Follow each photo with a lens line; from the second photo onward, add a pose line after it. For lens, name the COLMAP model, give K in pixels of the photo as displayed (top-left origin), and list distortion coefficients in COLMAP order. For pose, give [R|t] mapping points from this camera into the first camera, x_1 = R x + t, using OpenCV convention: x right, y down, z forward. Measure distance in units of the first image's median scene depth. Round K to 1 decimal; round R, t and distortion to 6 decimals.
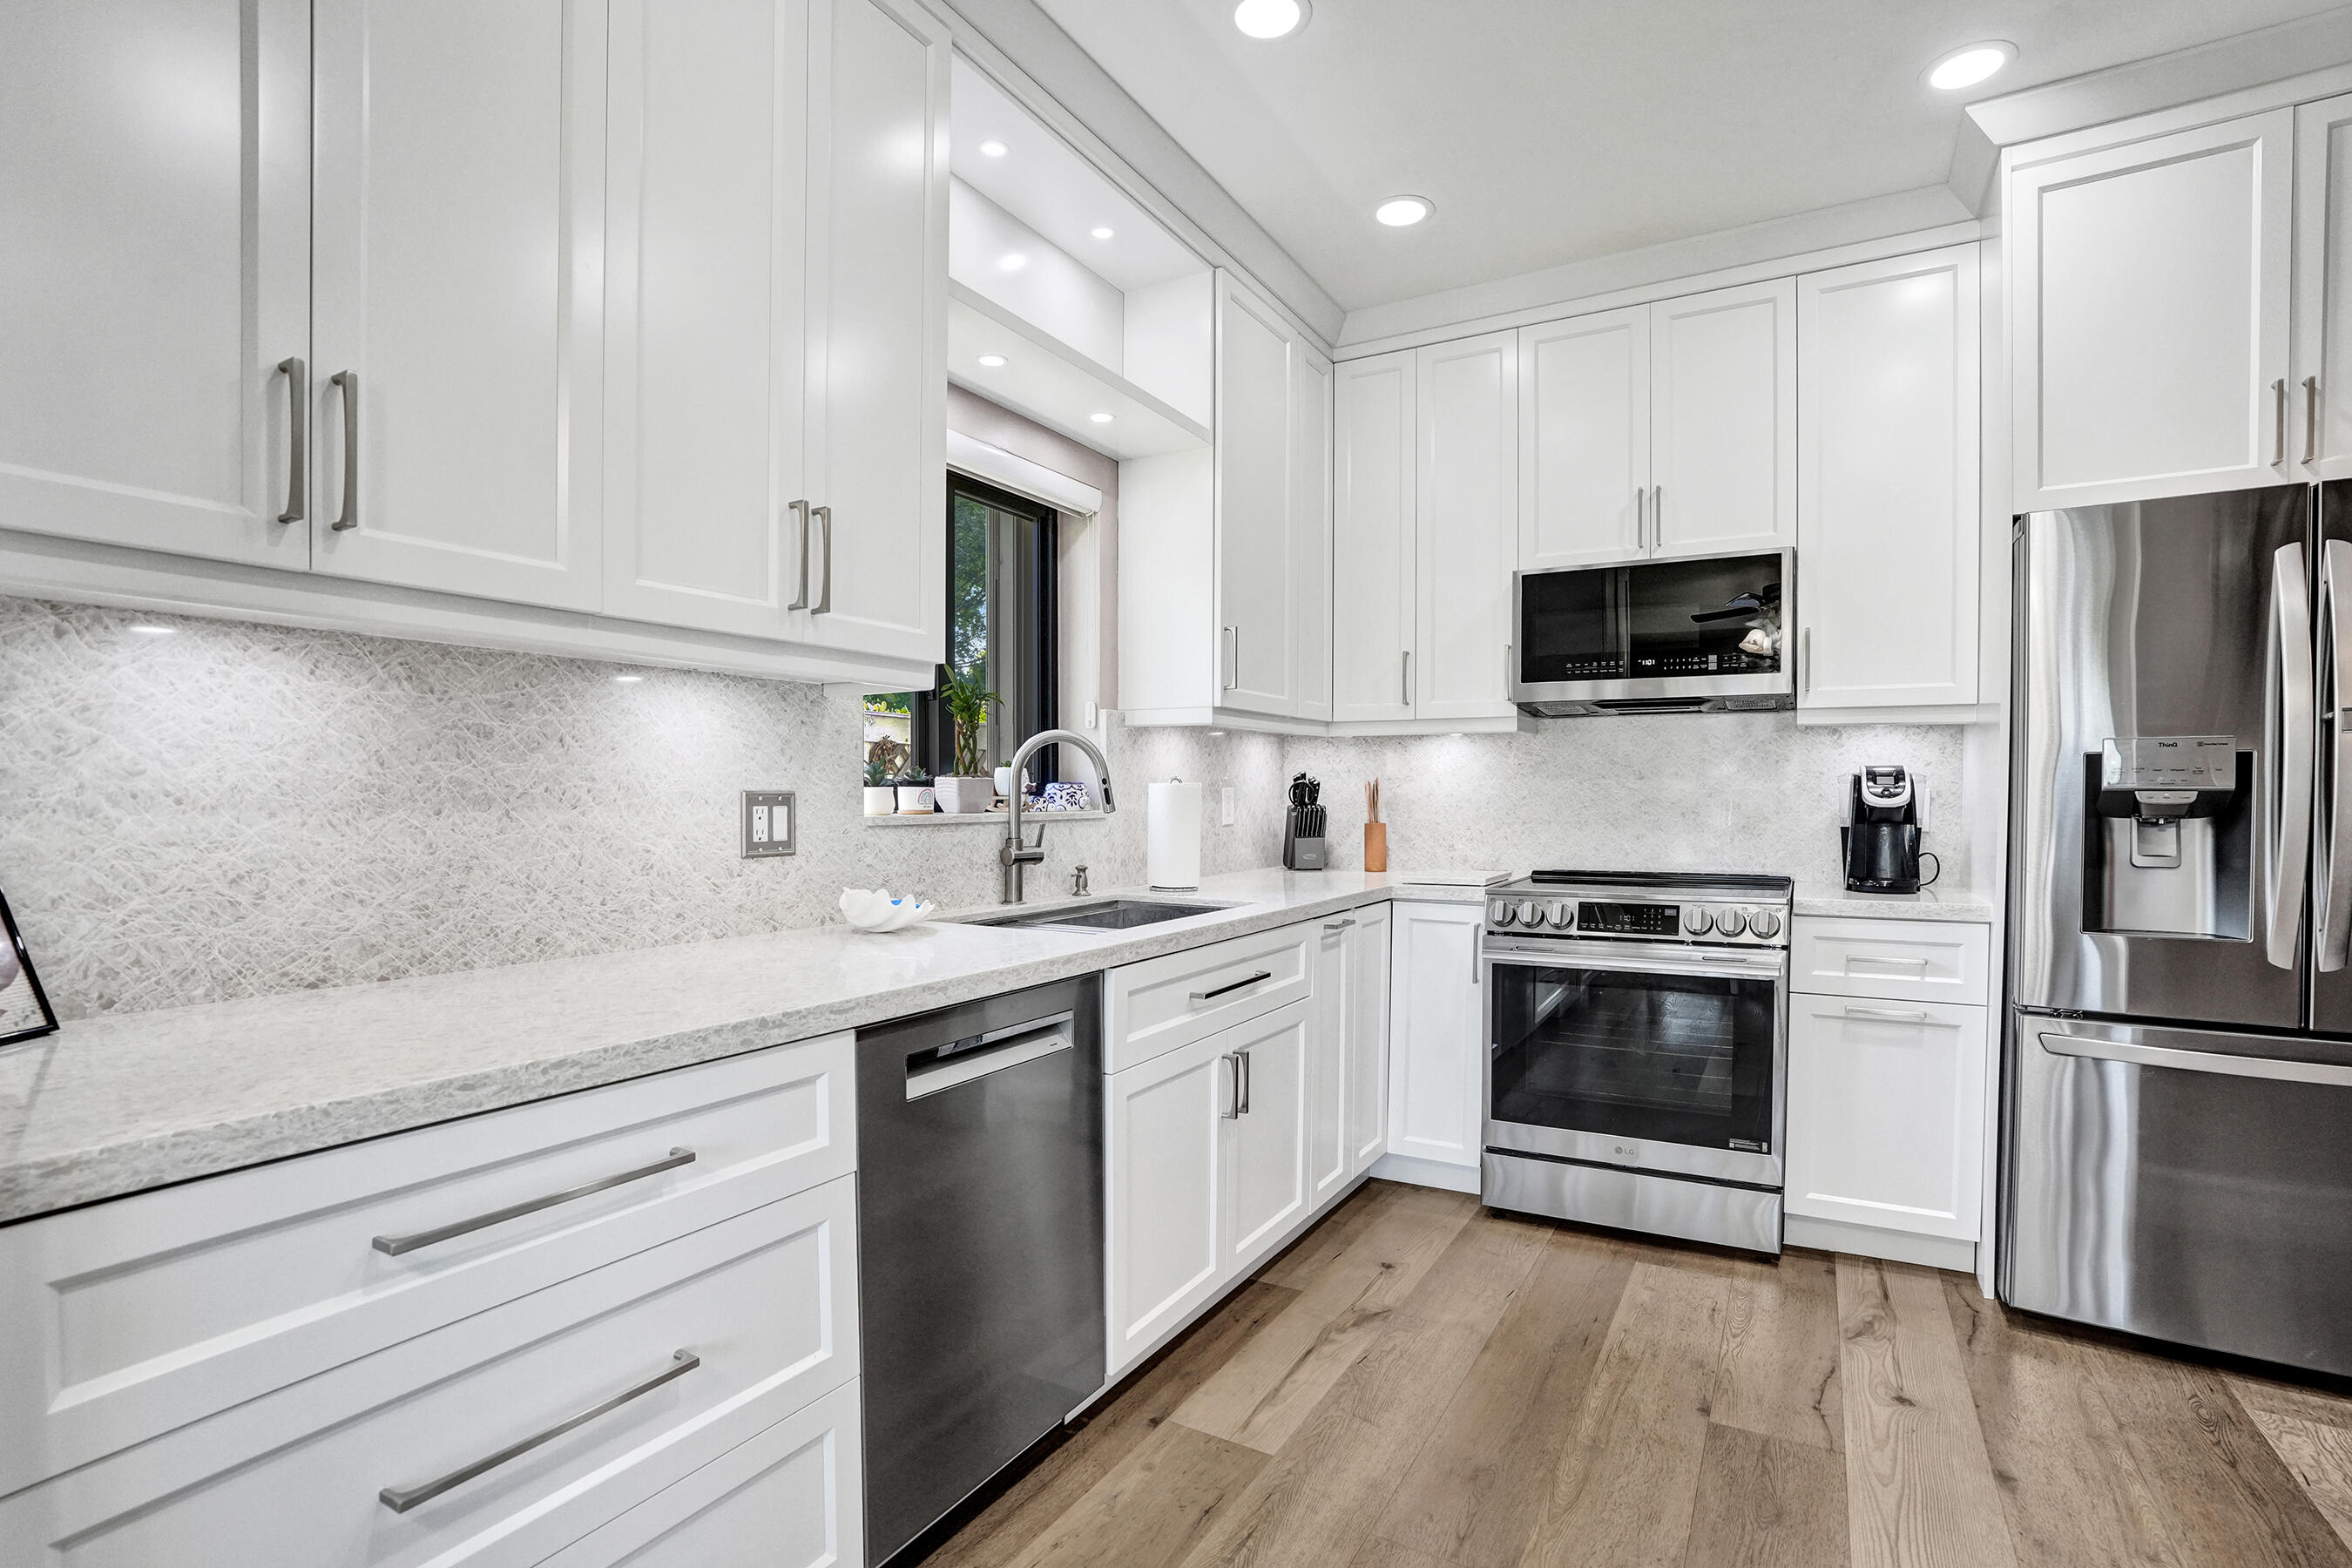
lens RADIAL K [[1113.4, 0, 1185.7], [0, 1113.4, 822.1], [0, 0, 1]] dist [-0.060953, 0.025796]
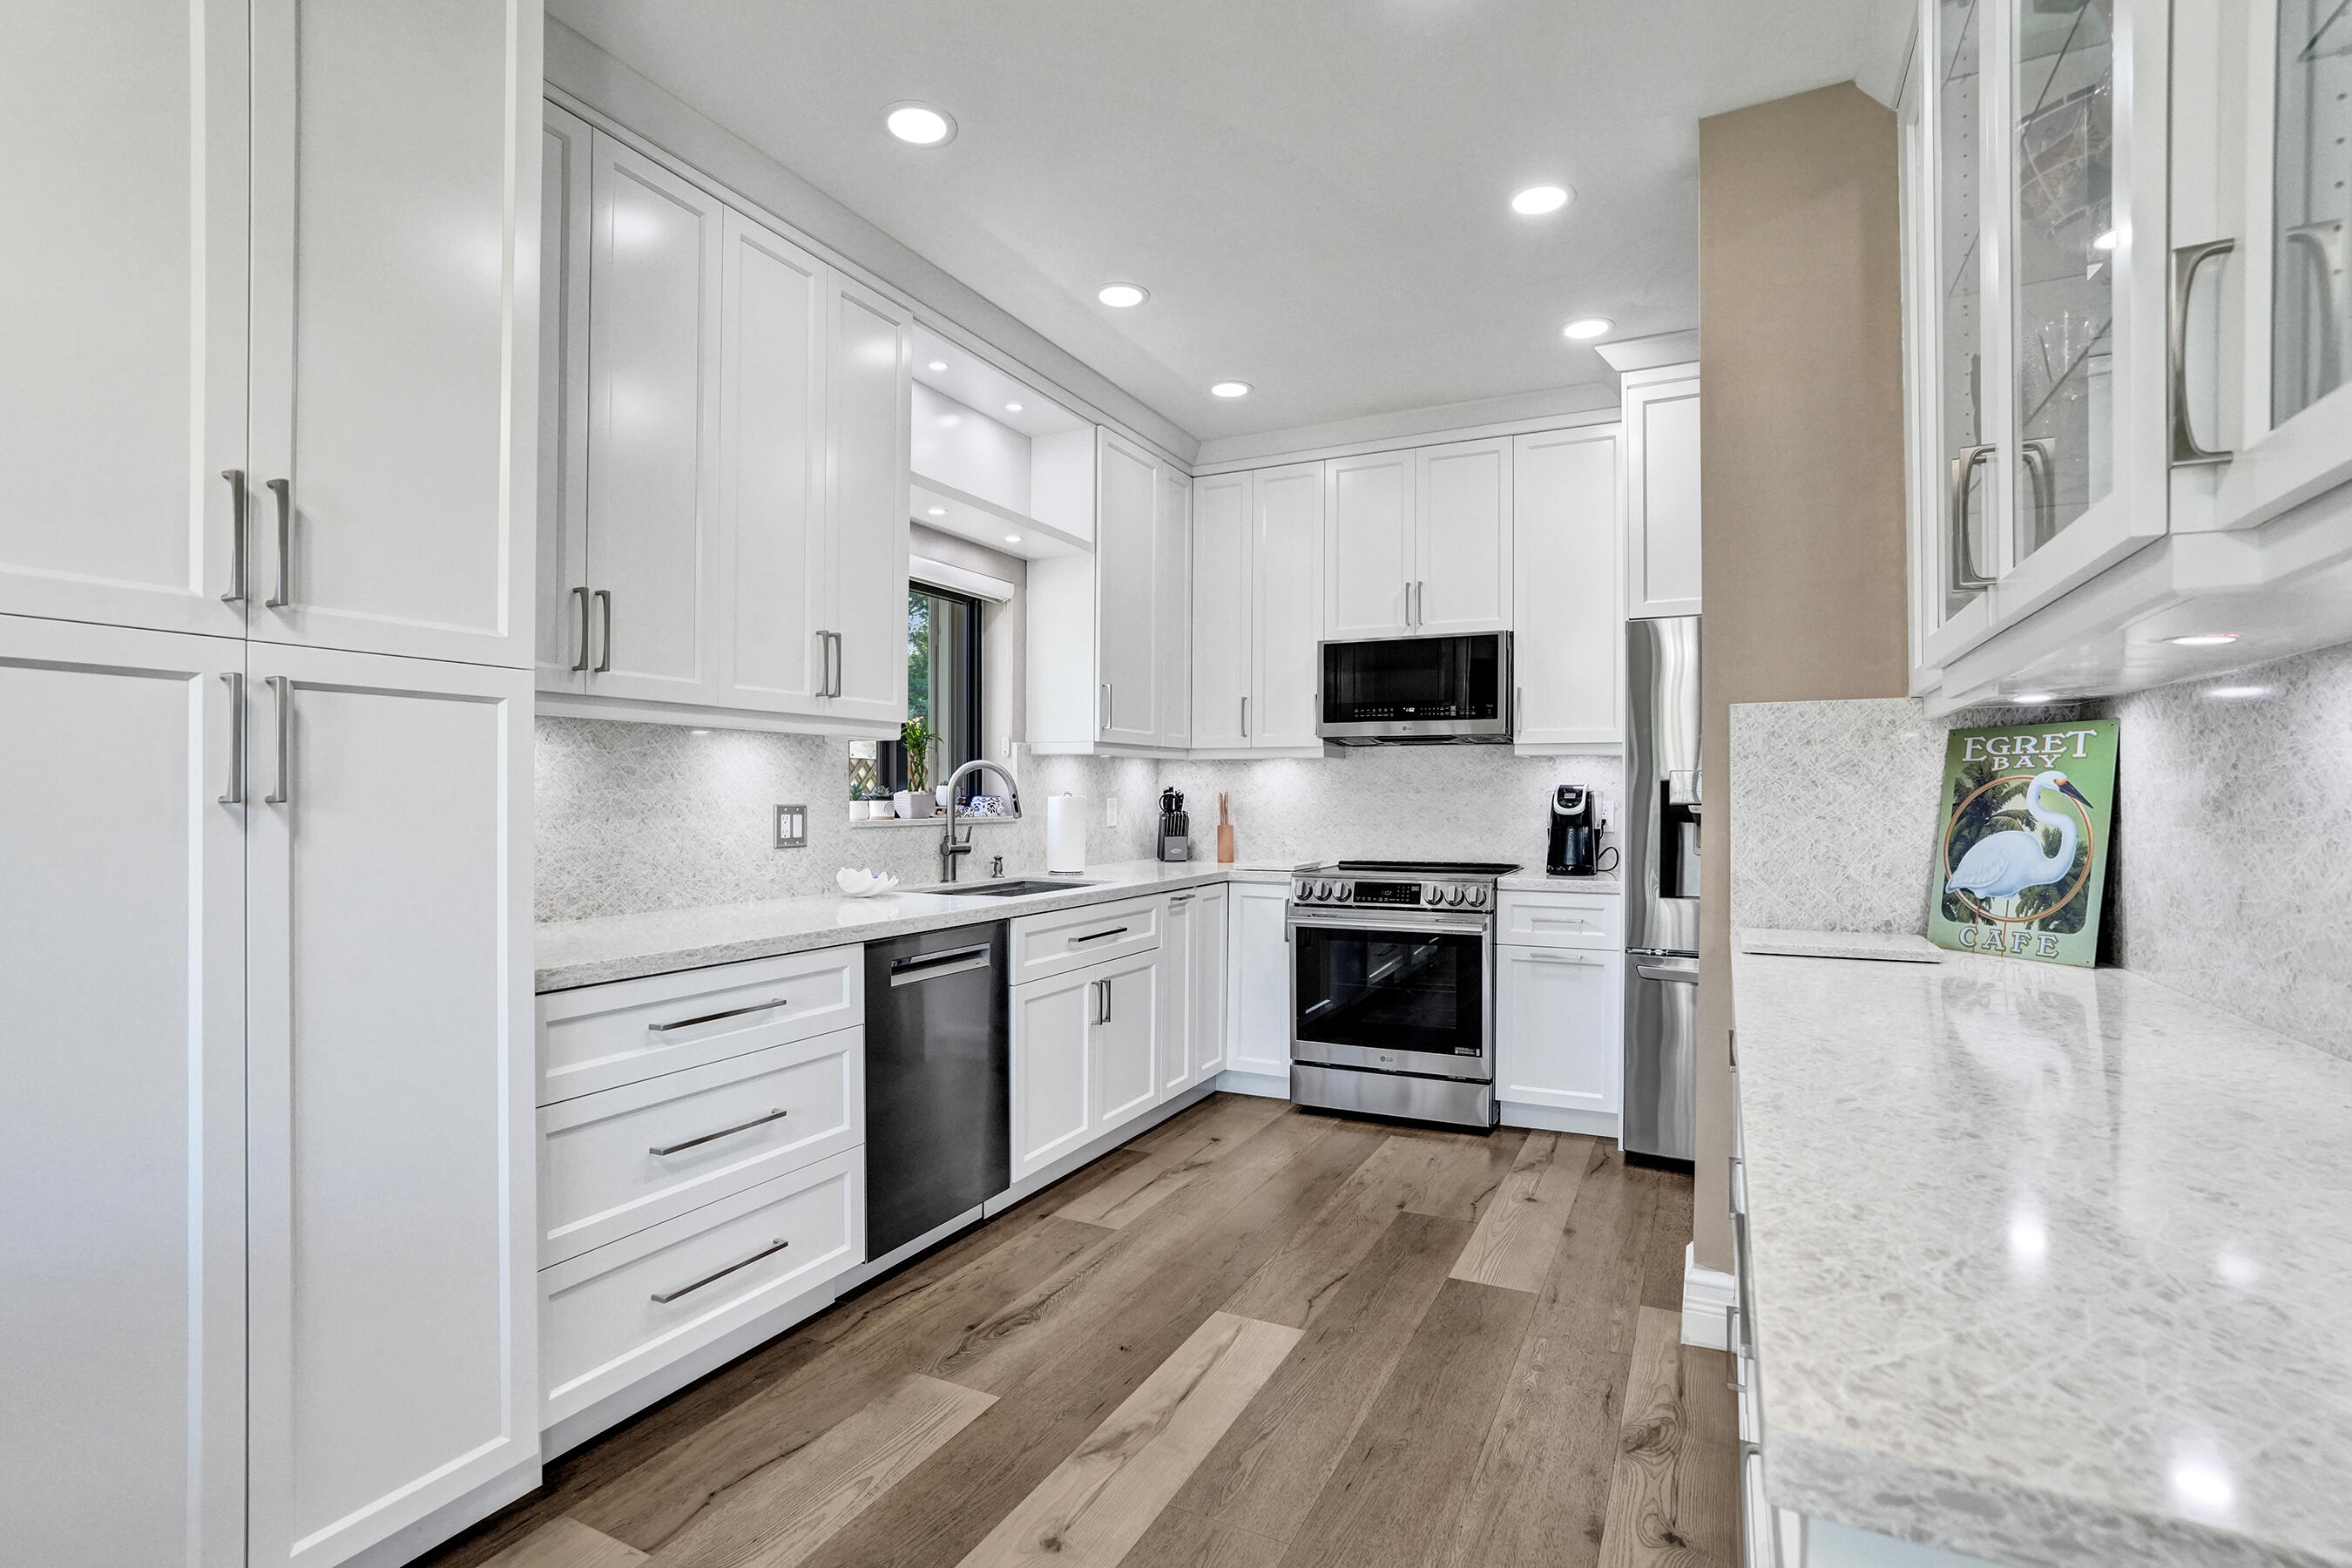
lens RADIAL K [[1114.6, 0, 1177.6], [0, 1114.6, 801.2], [0, 0, 1]] dist [-0.024787, 0.000363]
pose [[0.998264, 0.001498, 0.058880, 0.051459], [-0.000355, 0.999811, -0.019420, -0.002654], [-0.058898, 0.019365, 0.998076, -0.433891]]
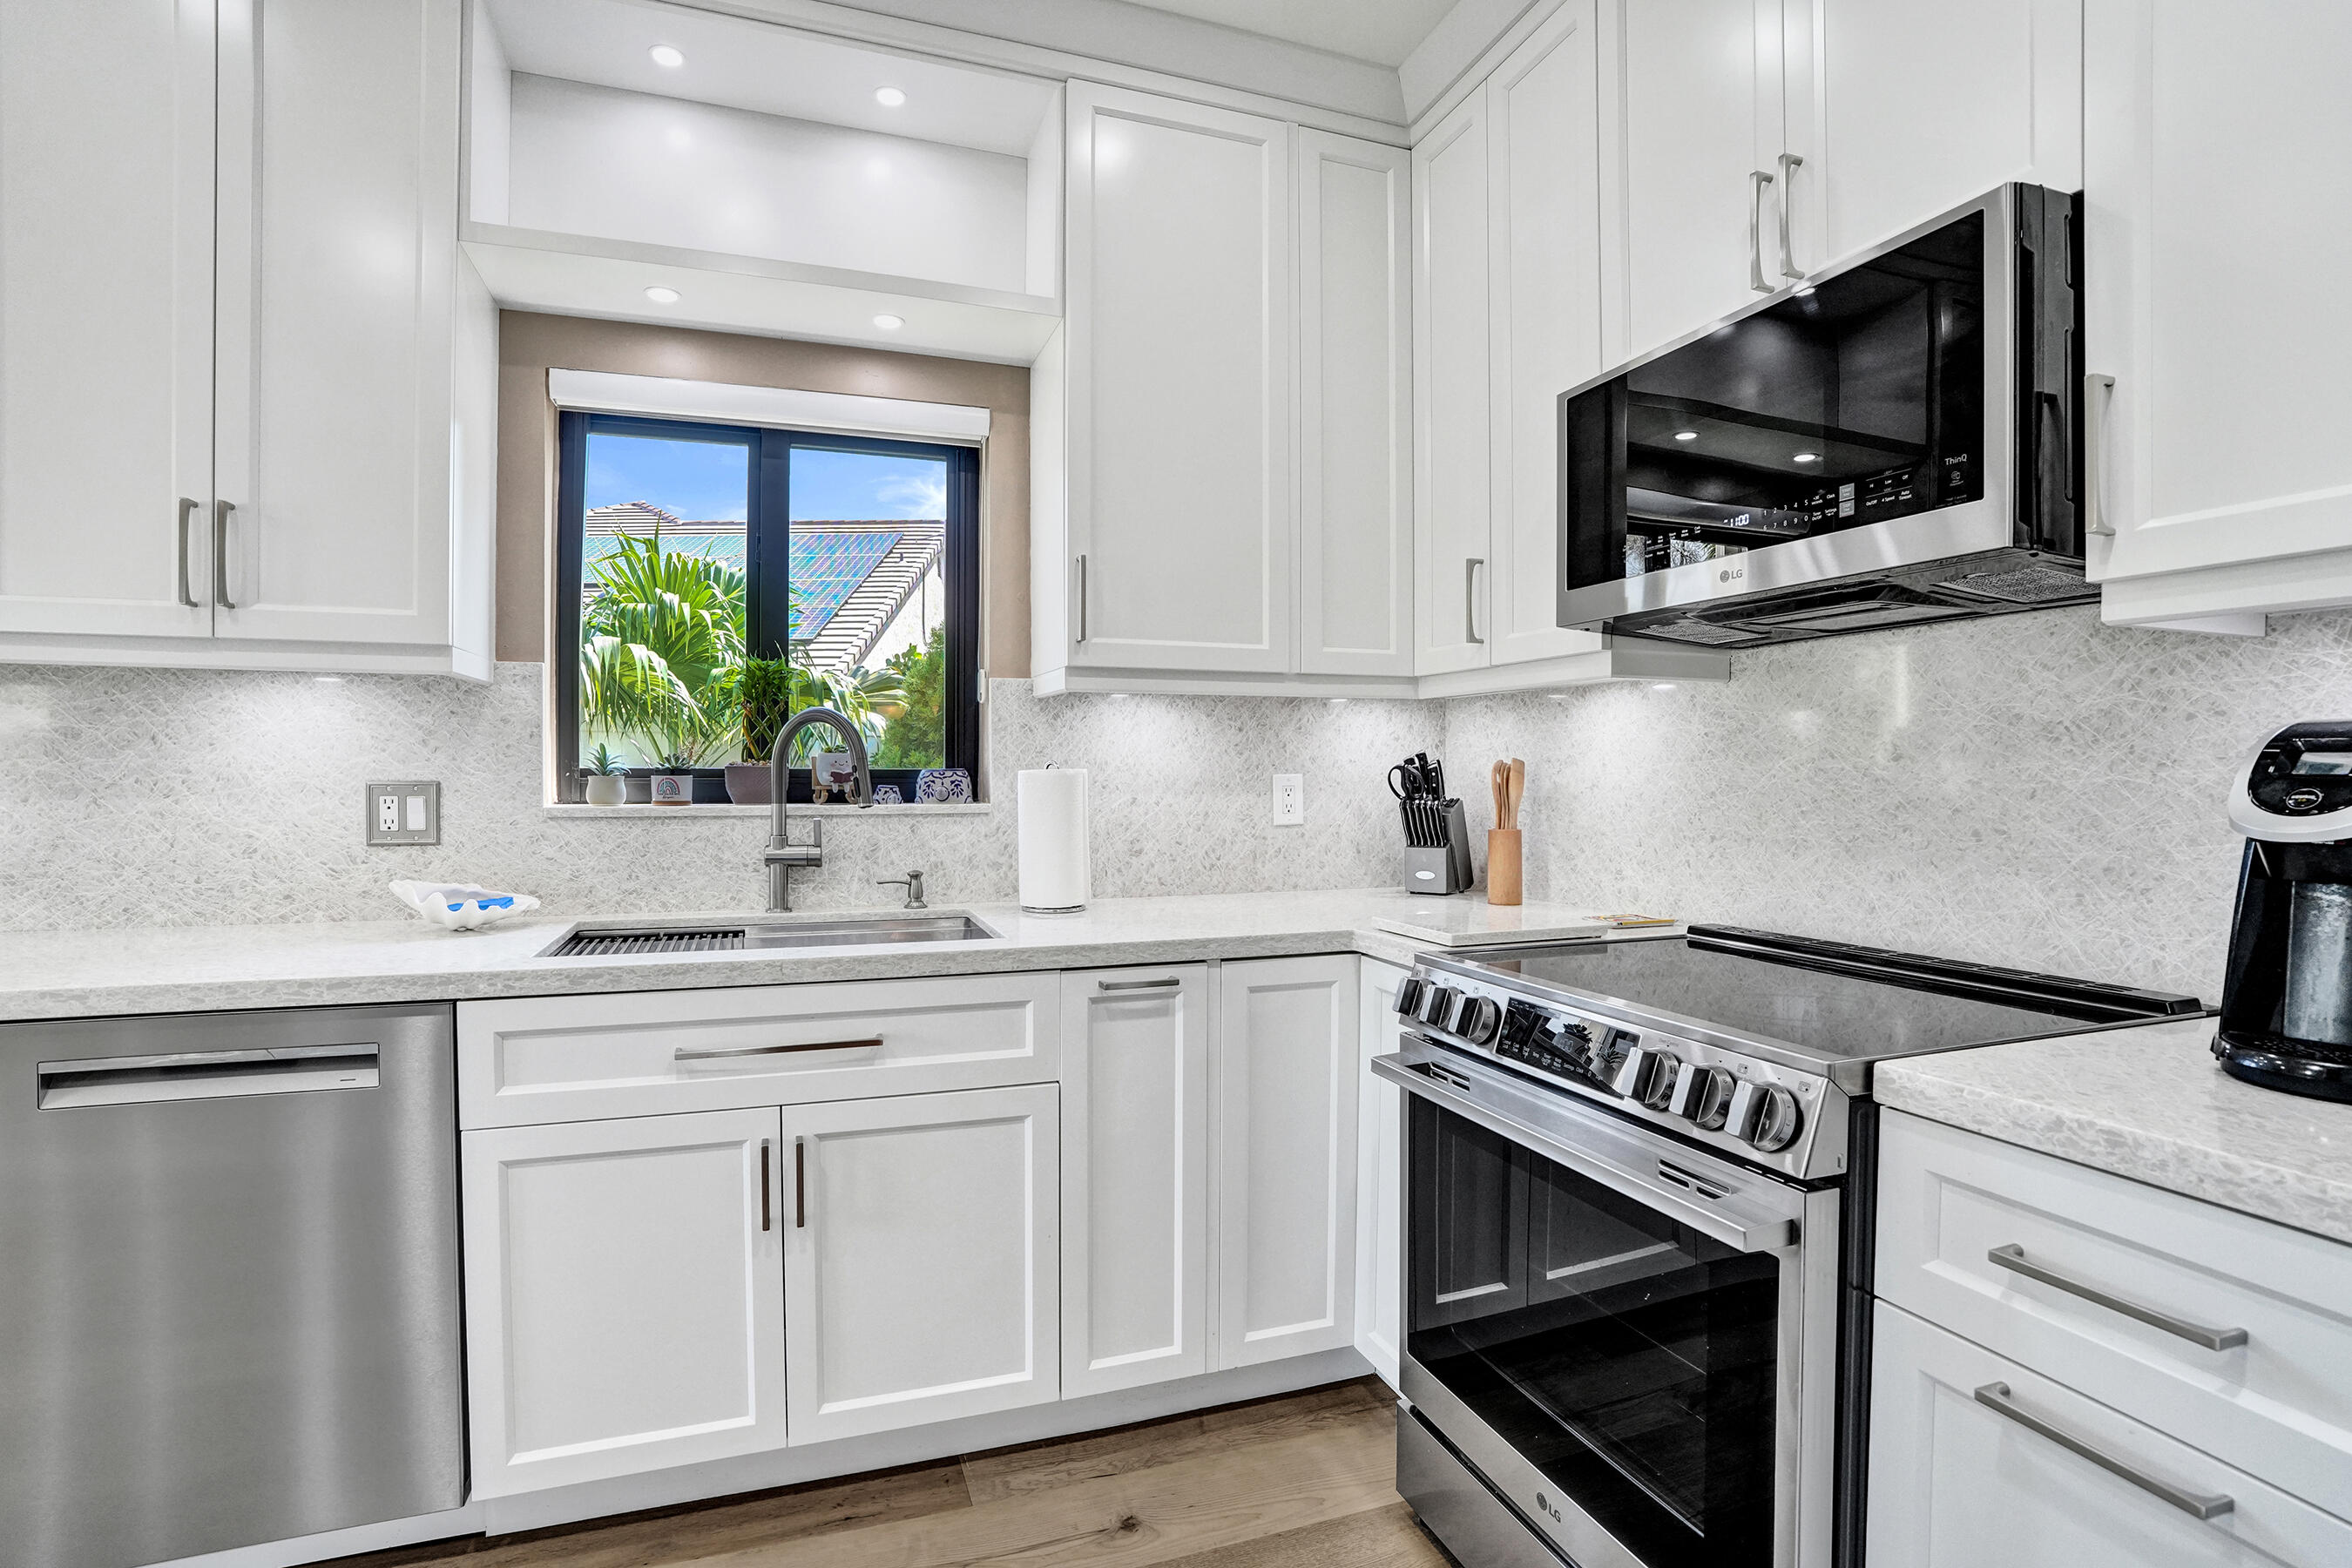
lens RADIAL K [[1121.4, 0, 1170.7], [0, 1121.4, 782.5], [0, 0, 1]] dist [-0.068527, 0.026417]
pose [[0.754322, 0.007763, -0.656458, 0.625951], [-0.018215, 0.999793, -0.009109, -0.023626], [0.656251, 0.018828, 0.754307, 0.536858]]
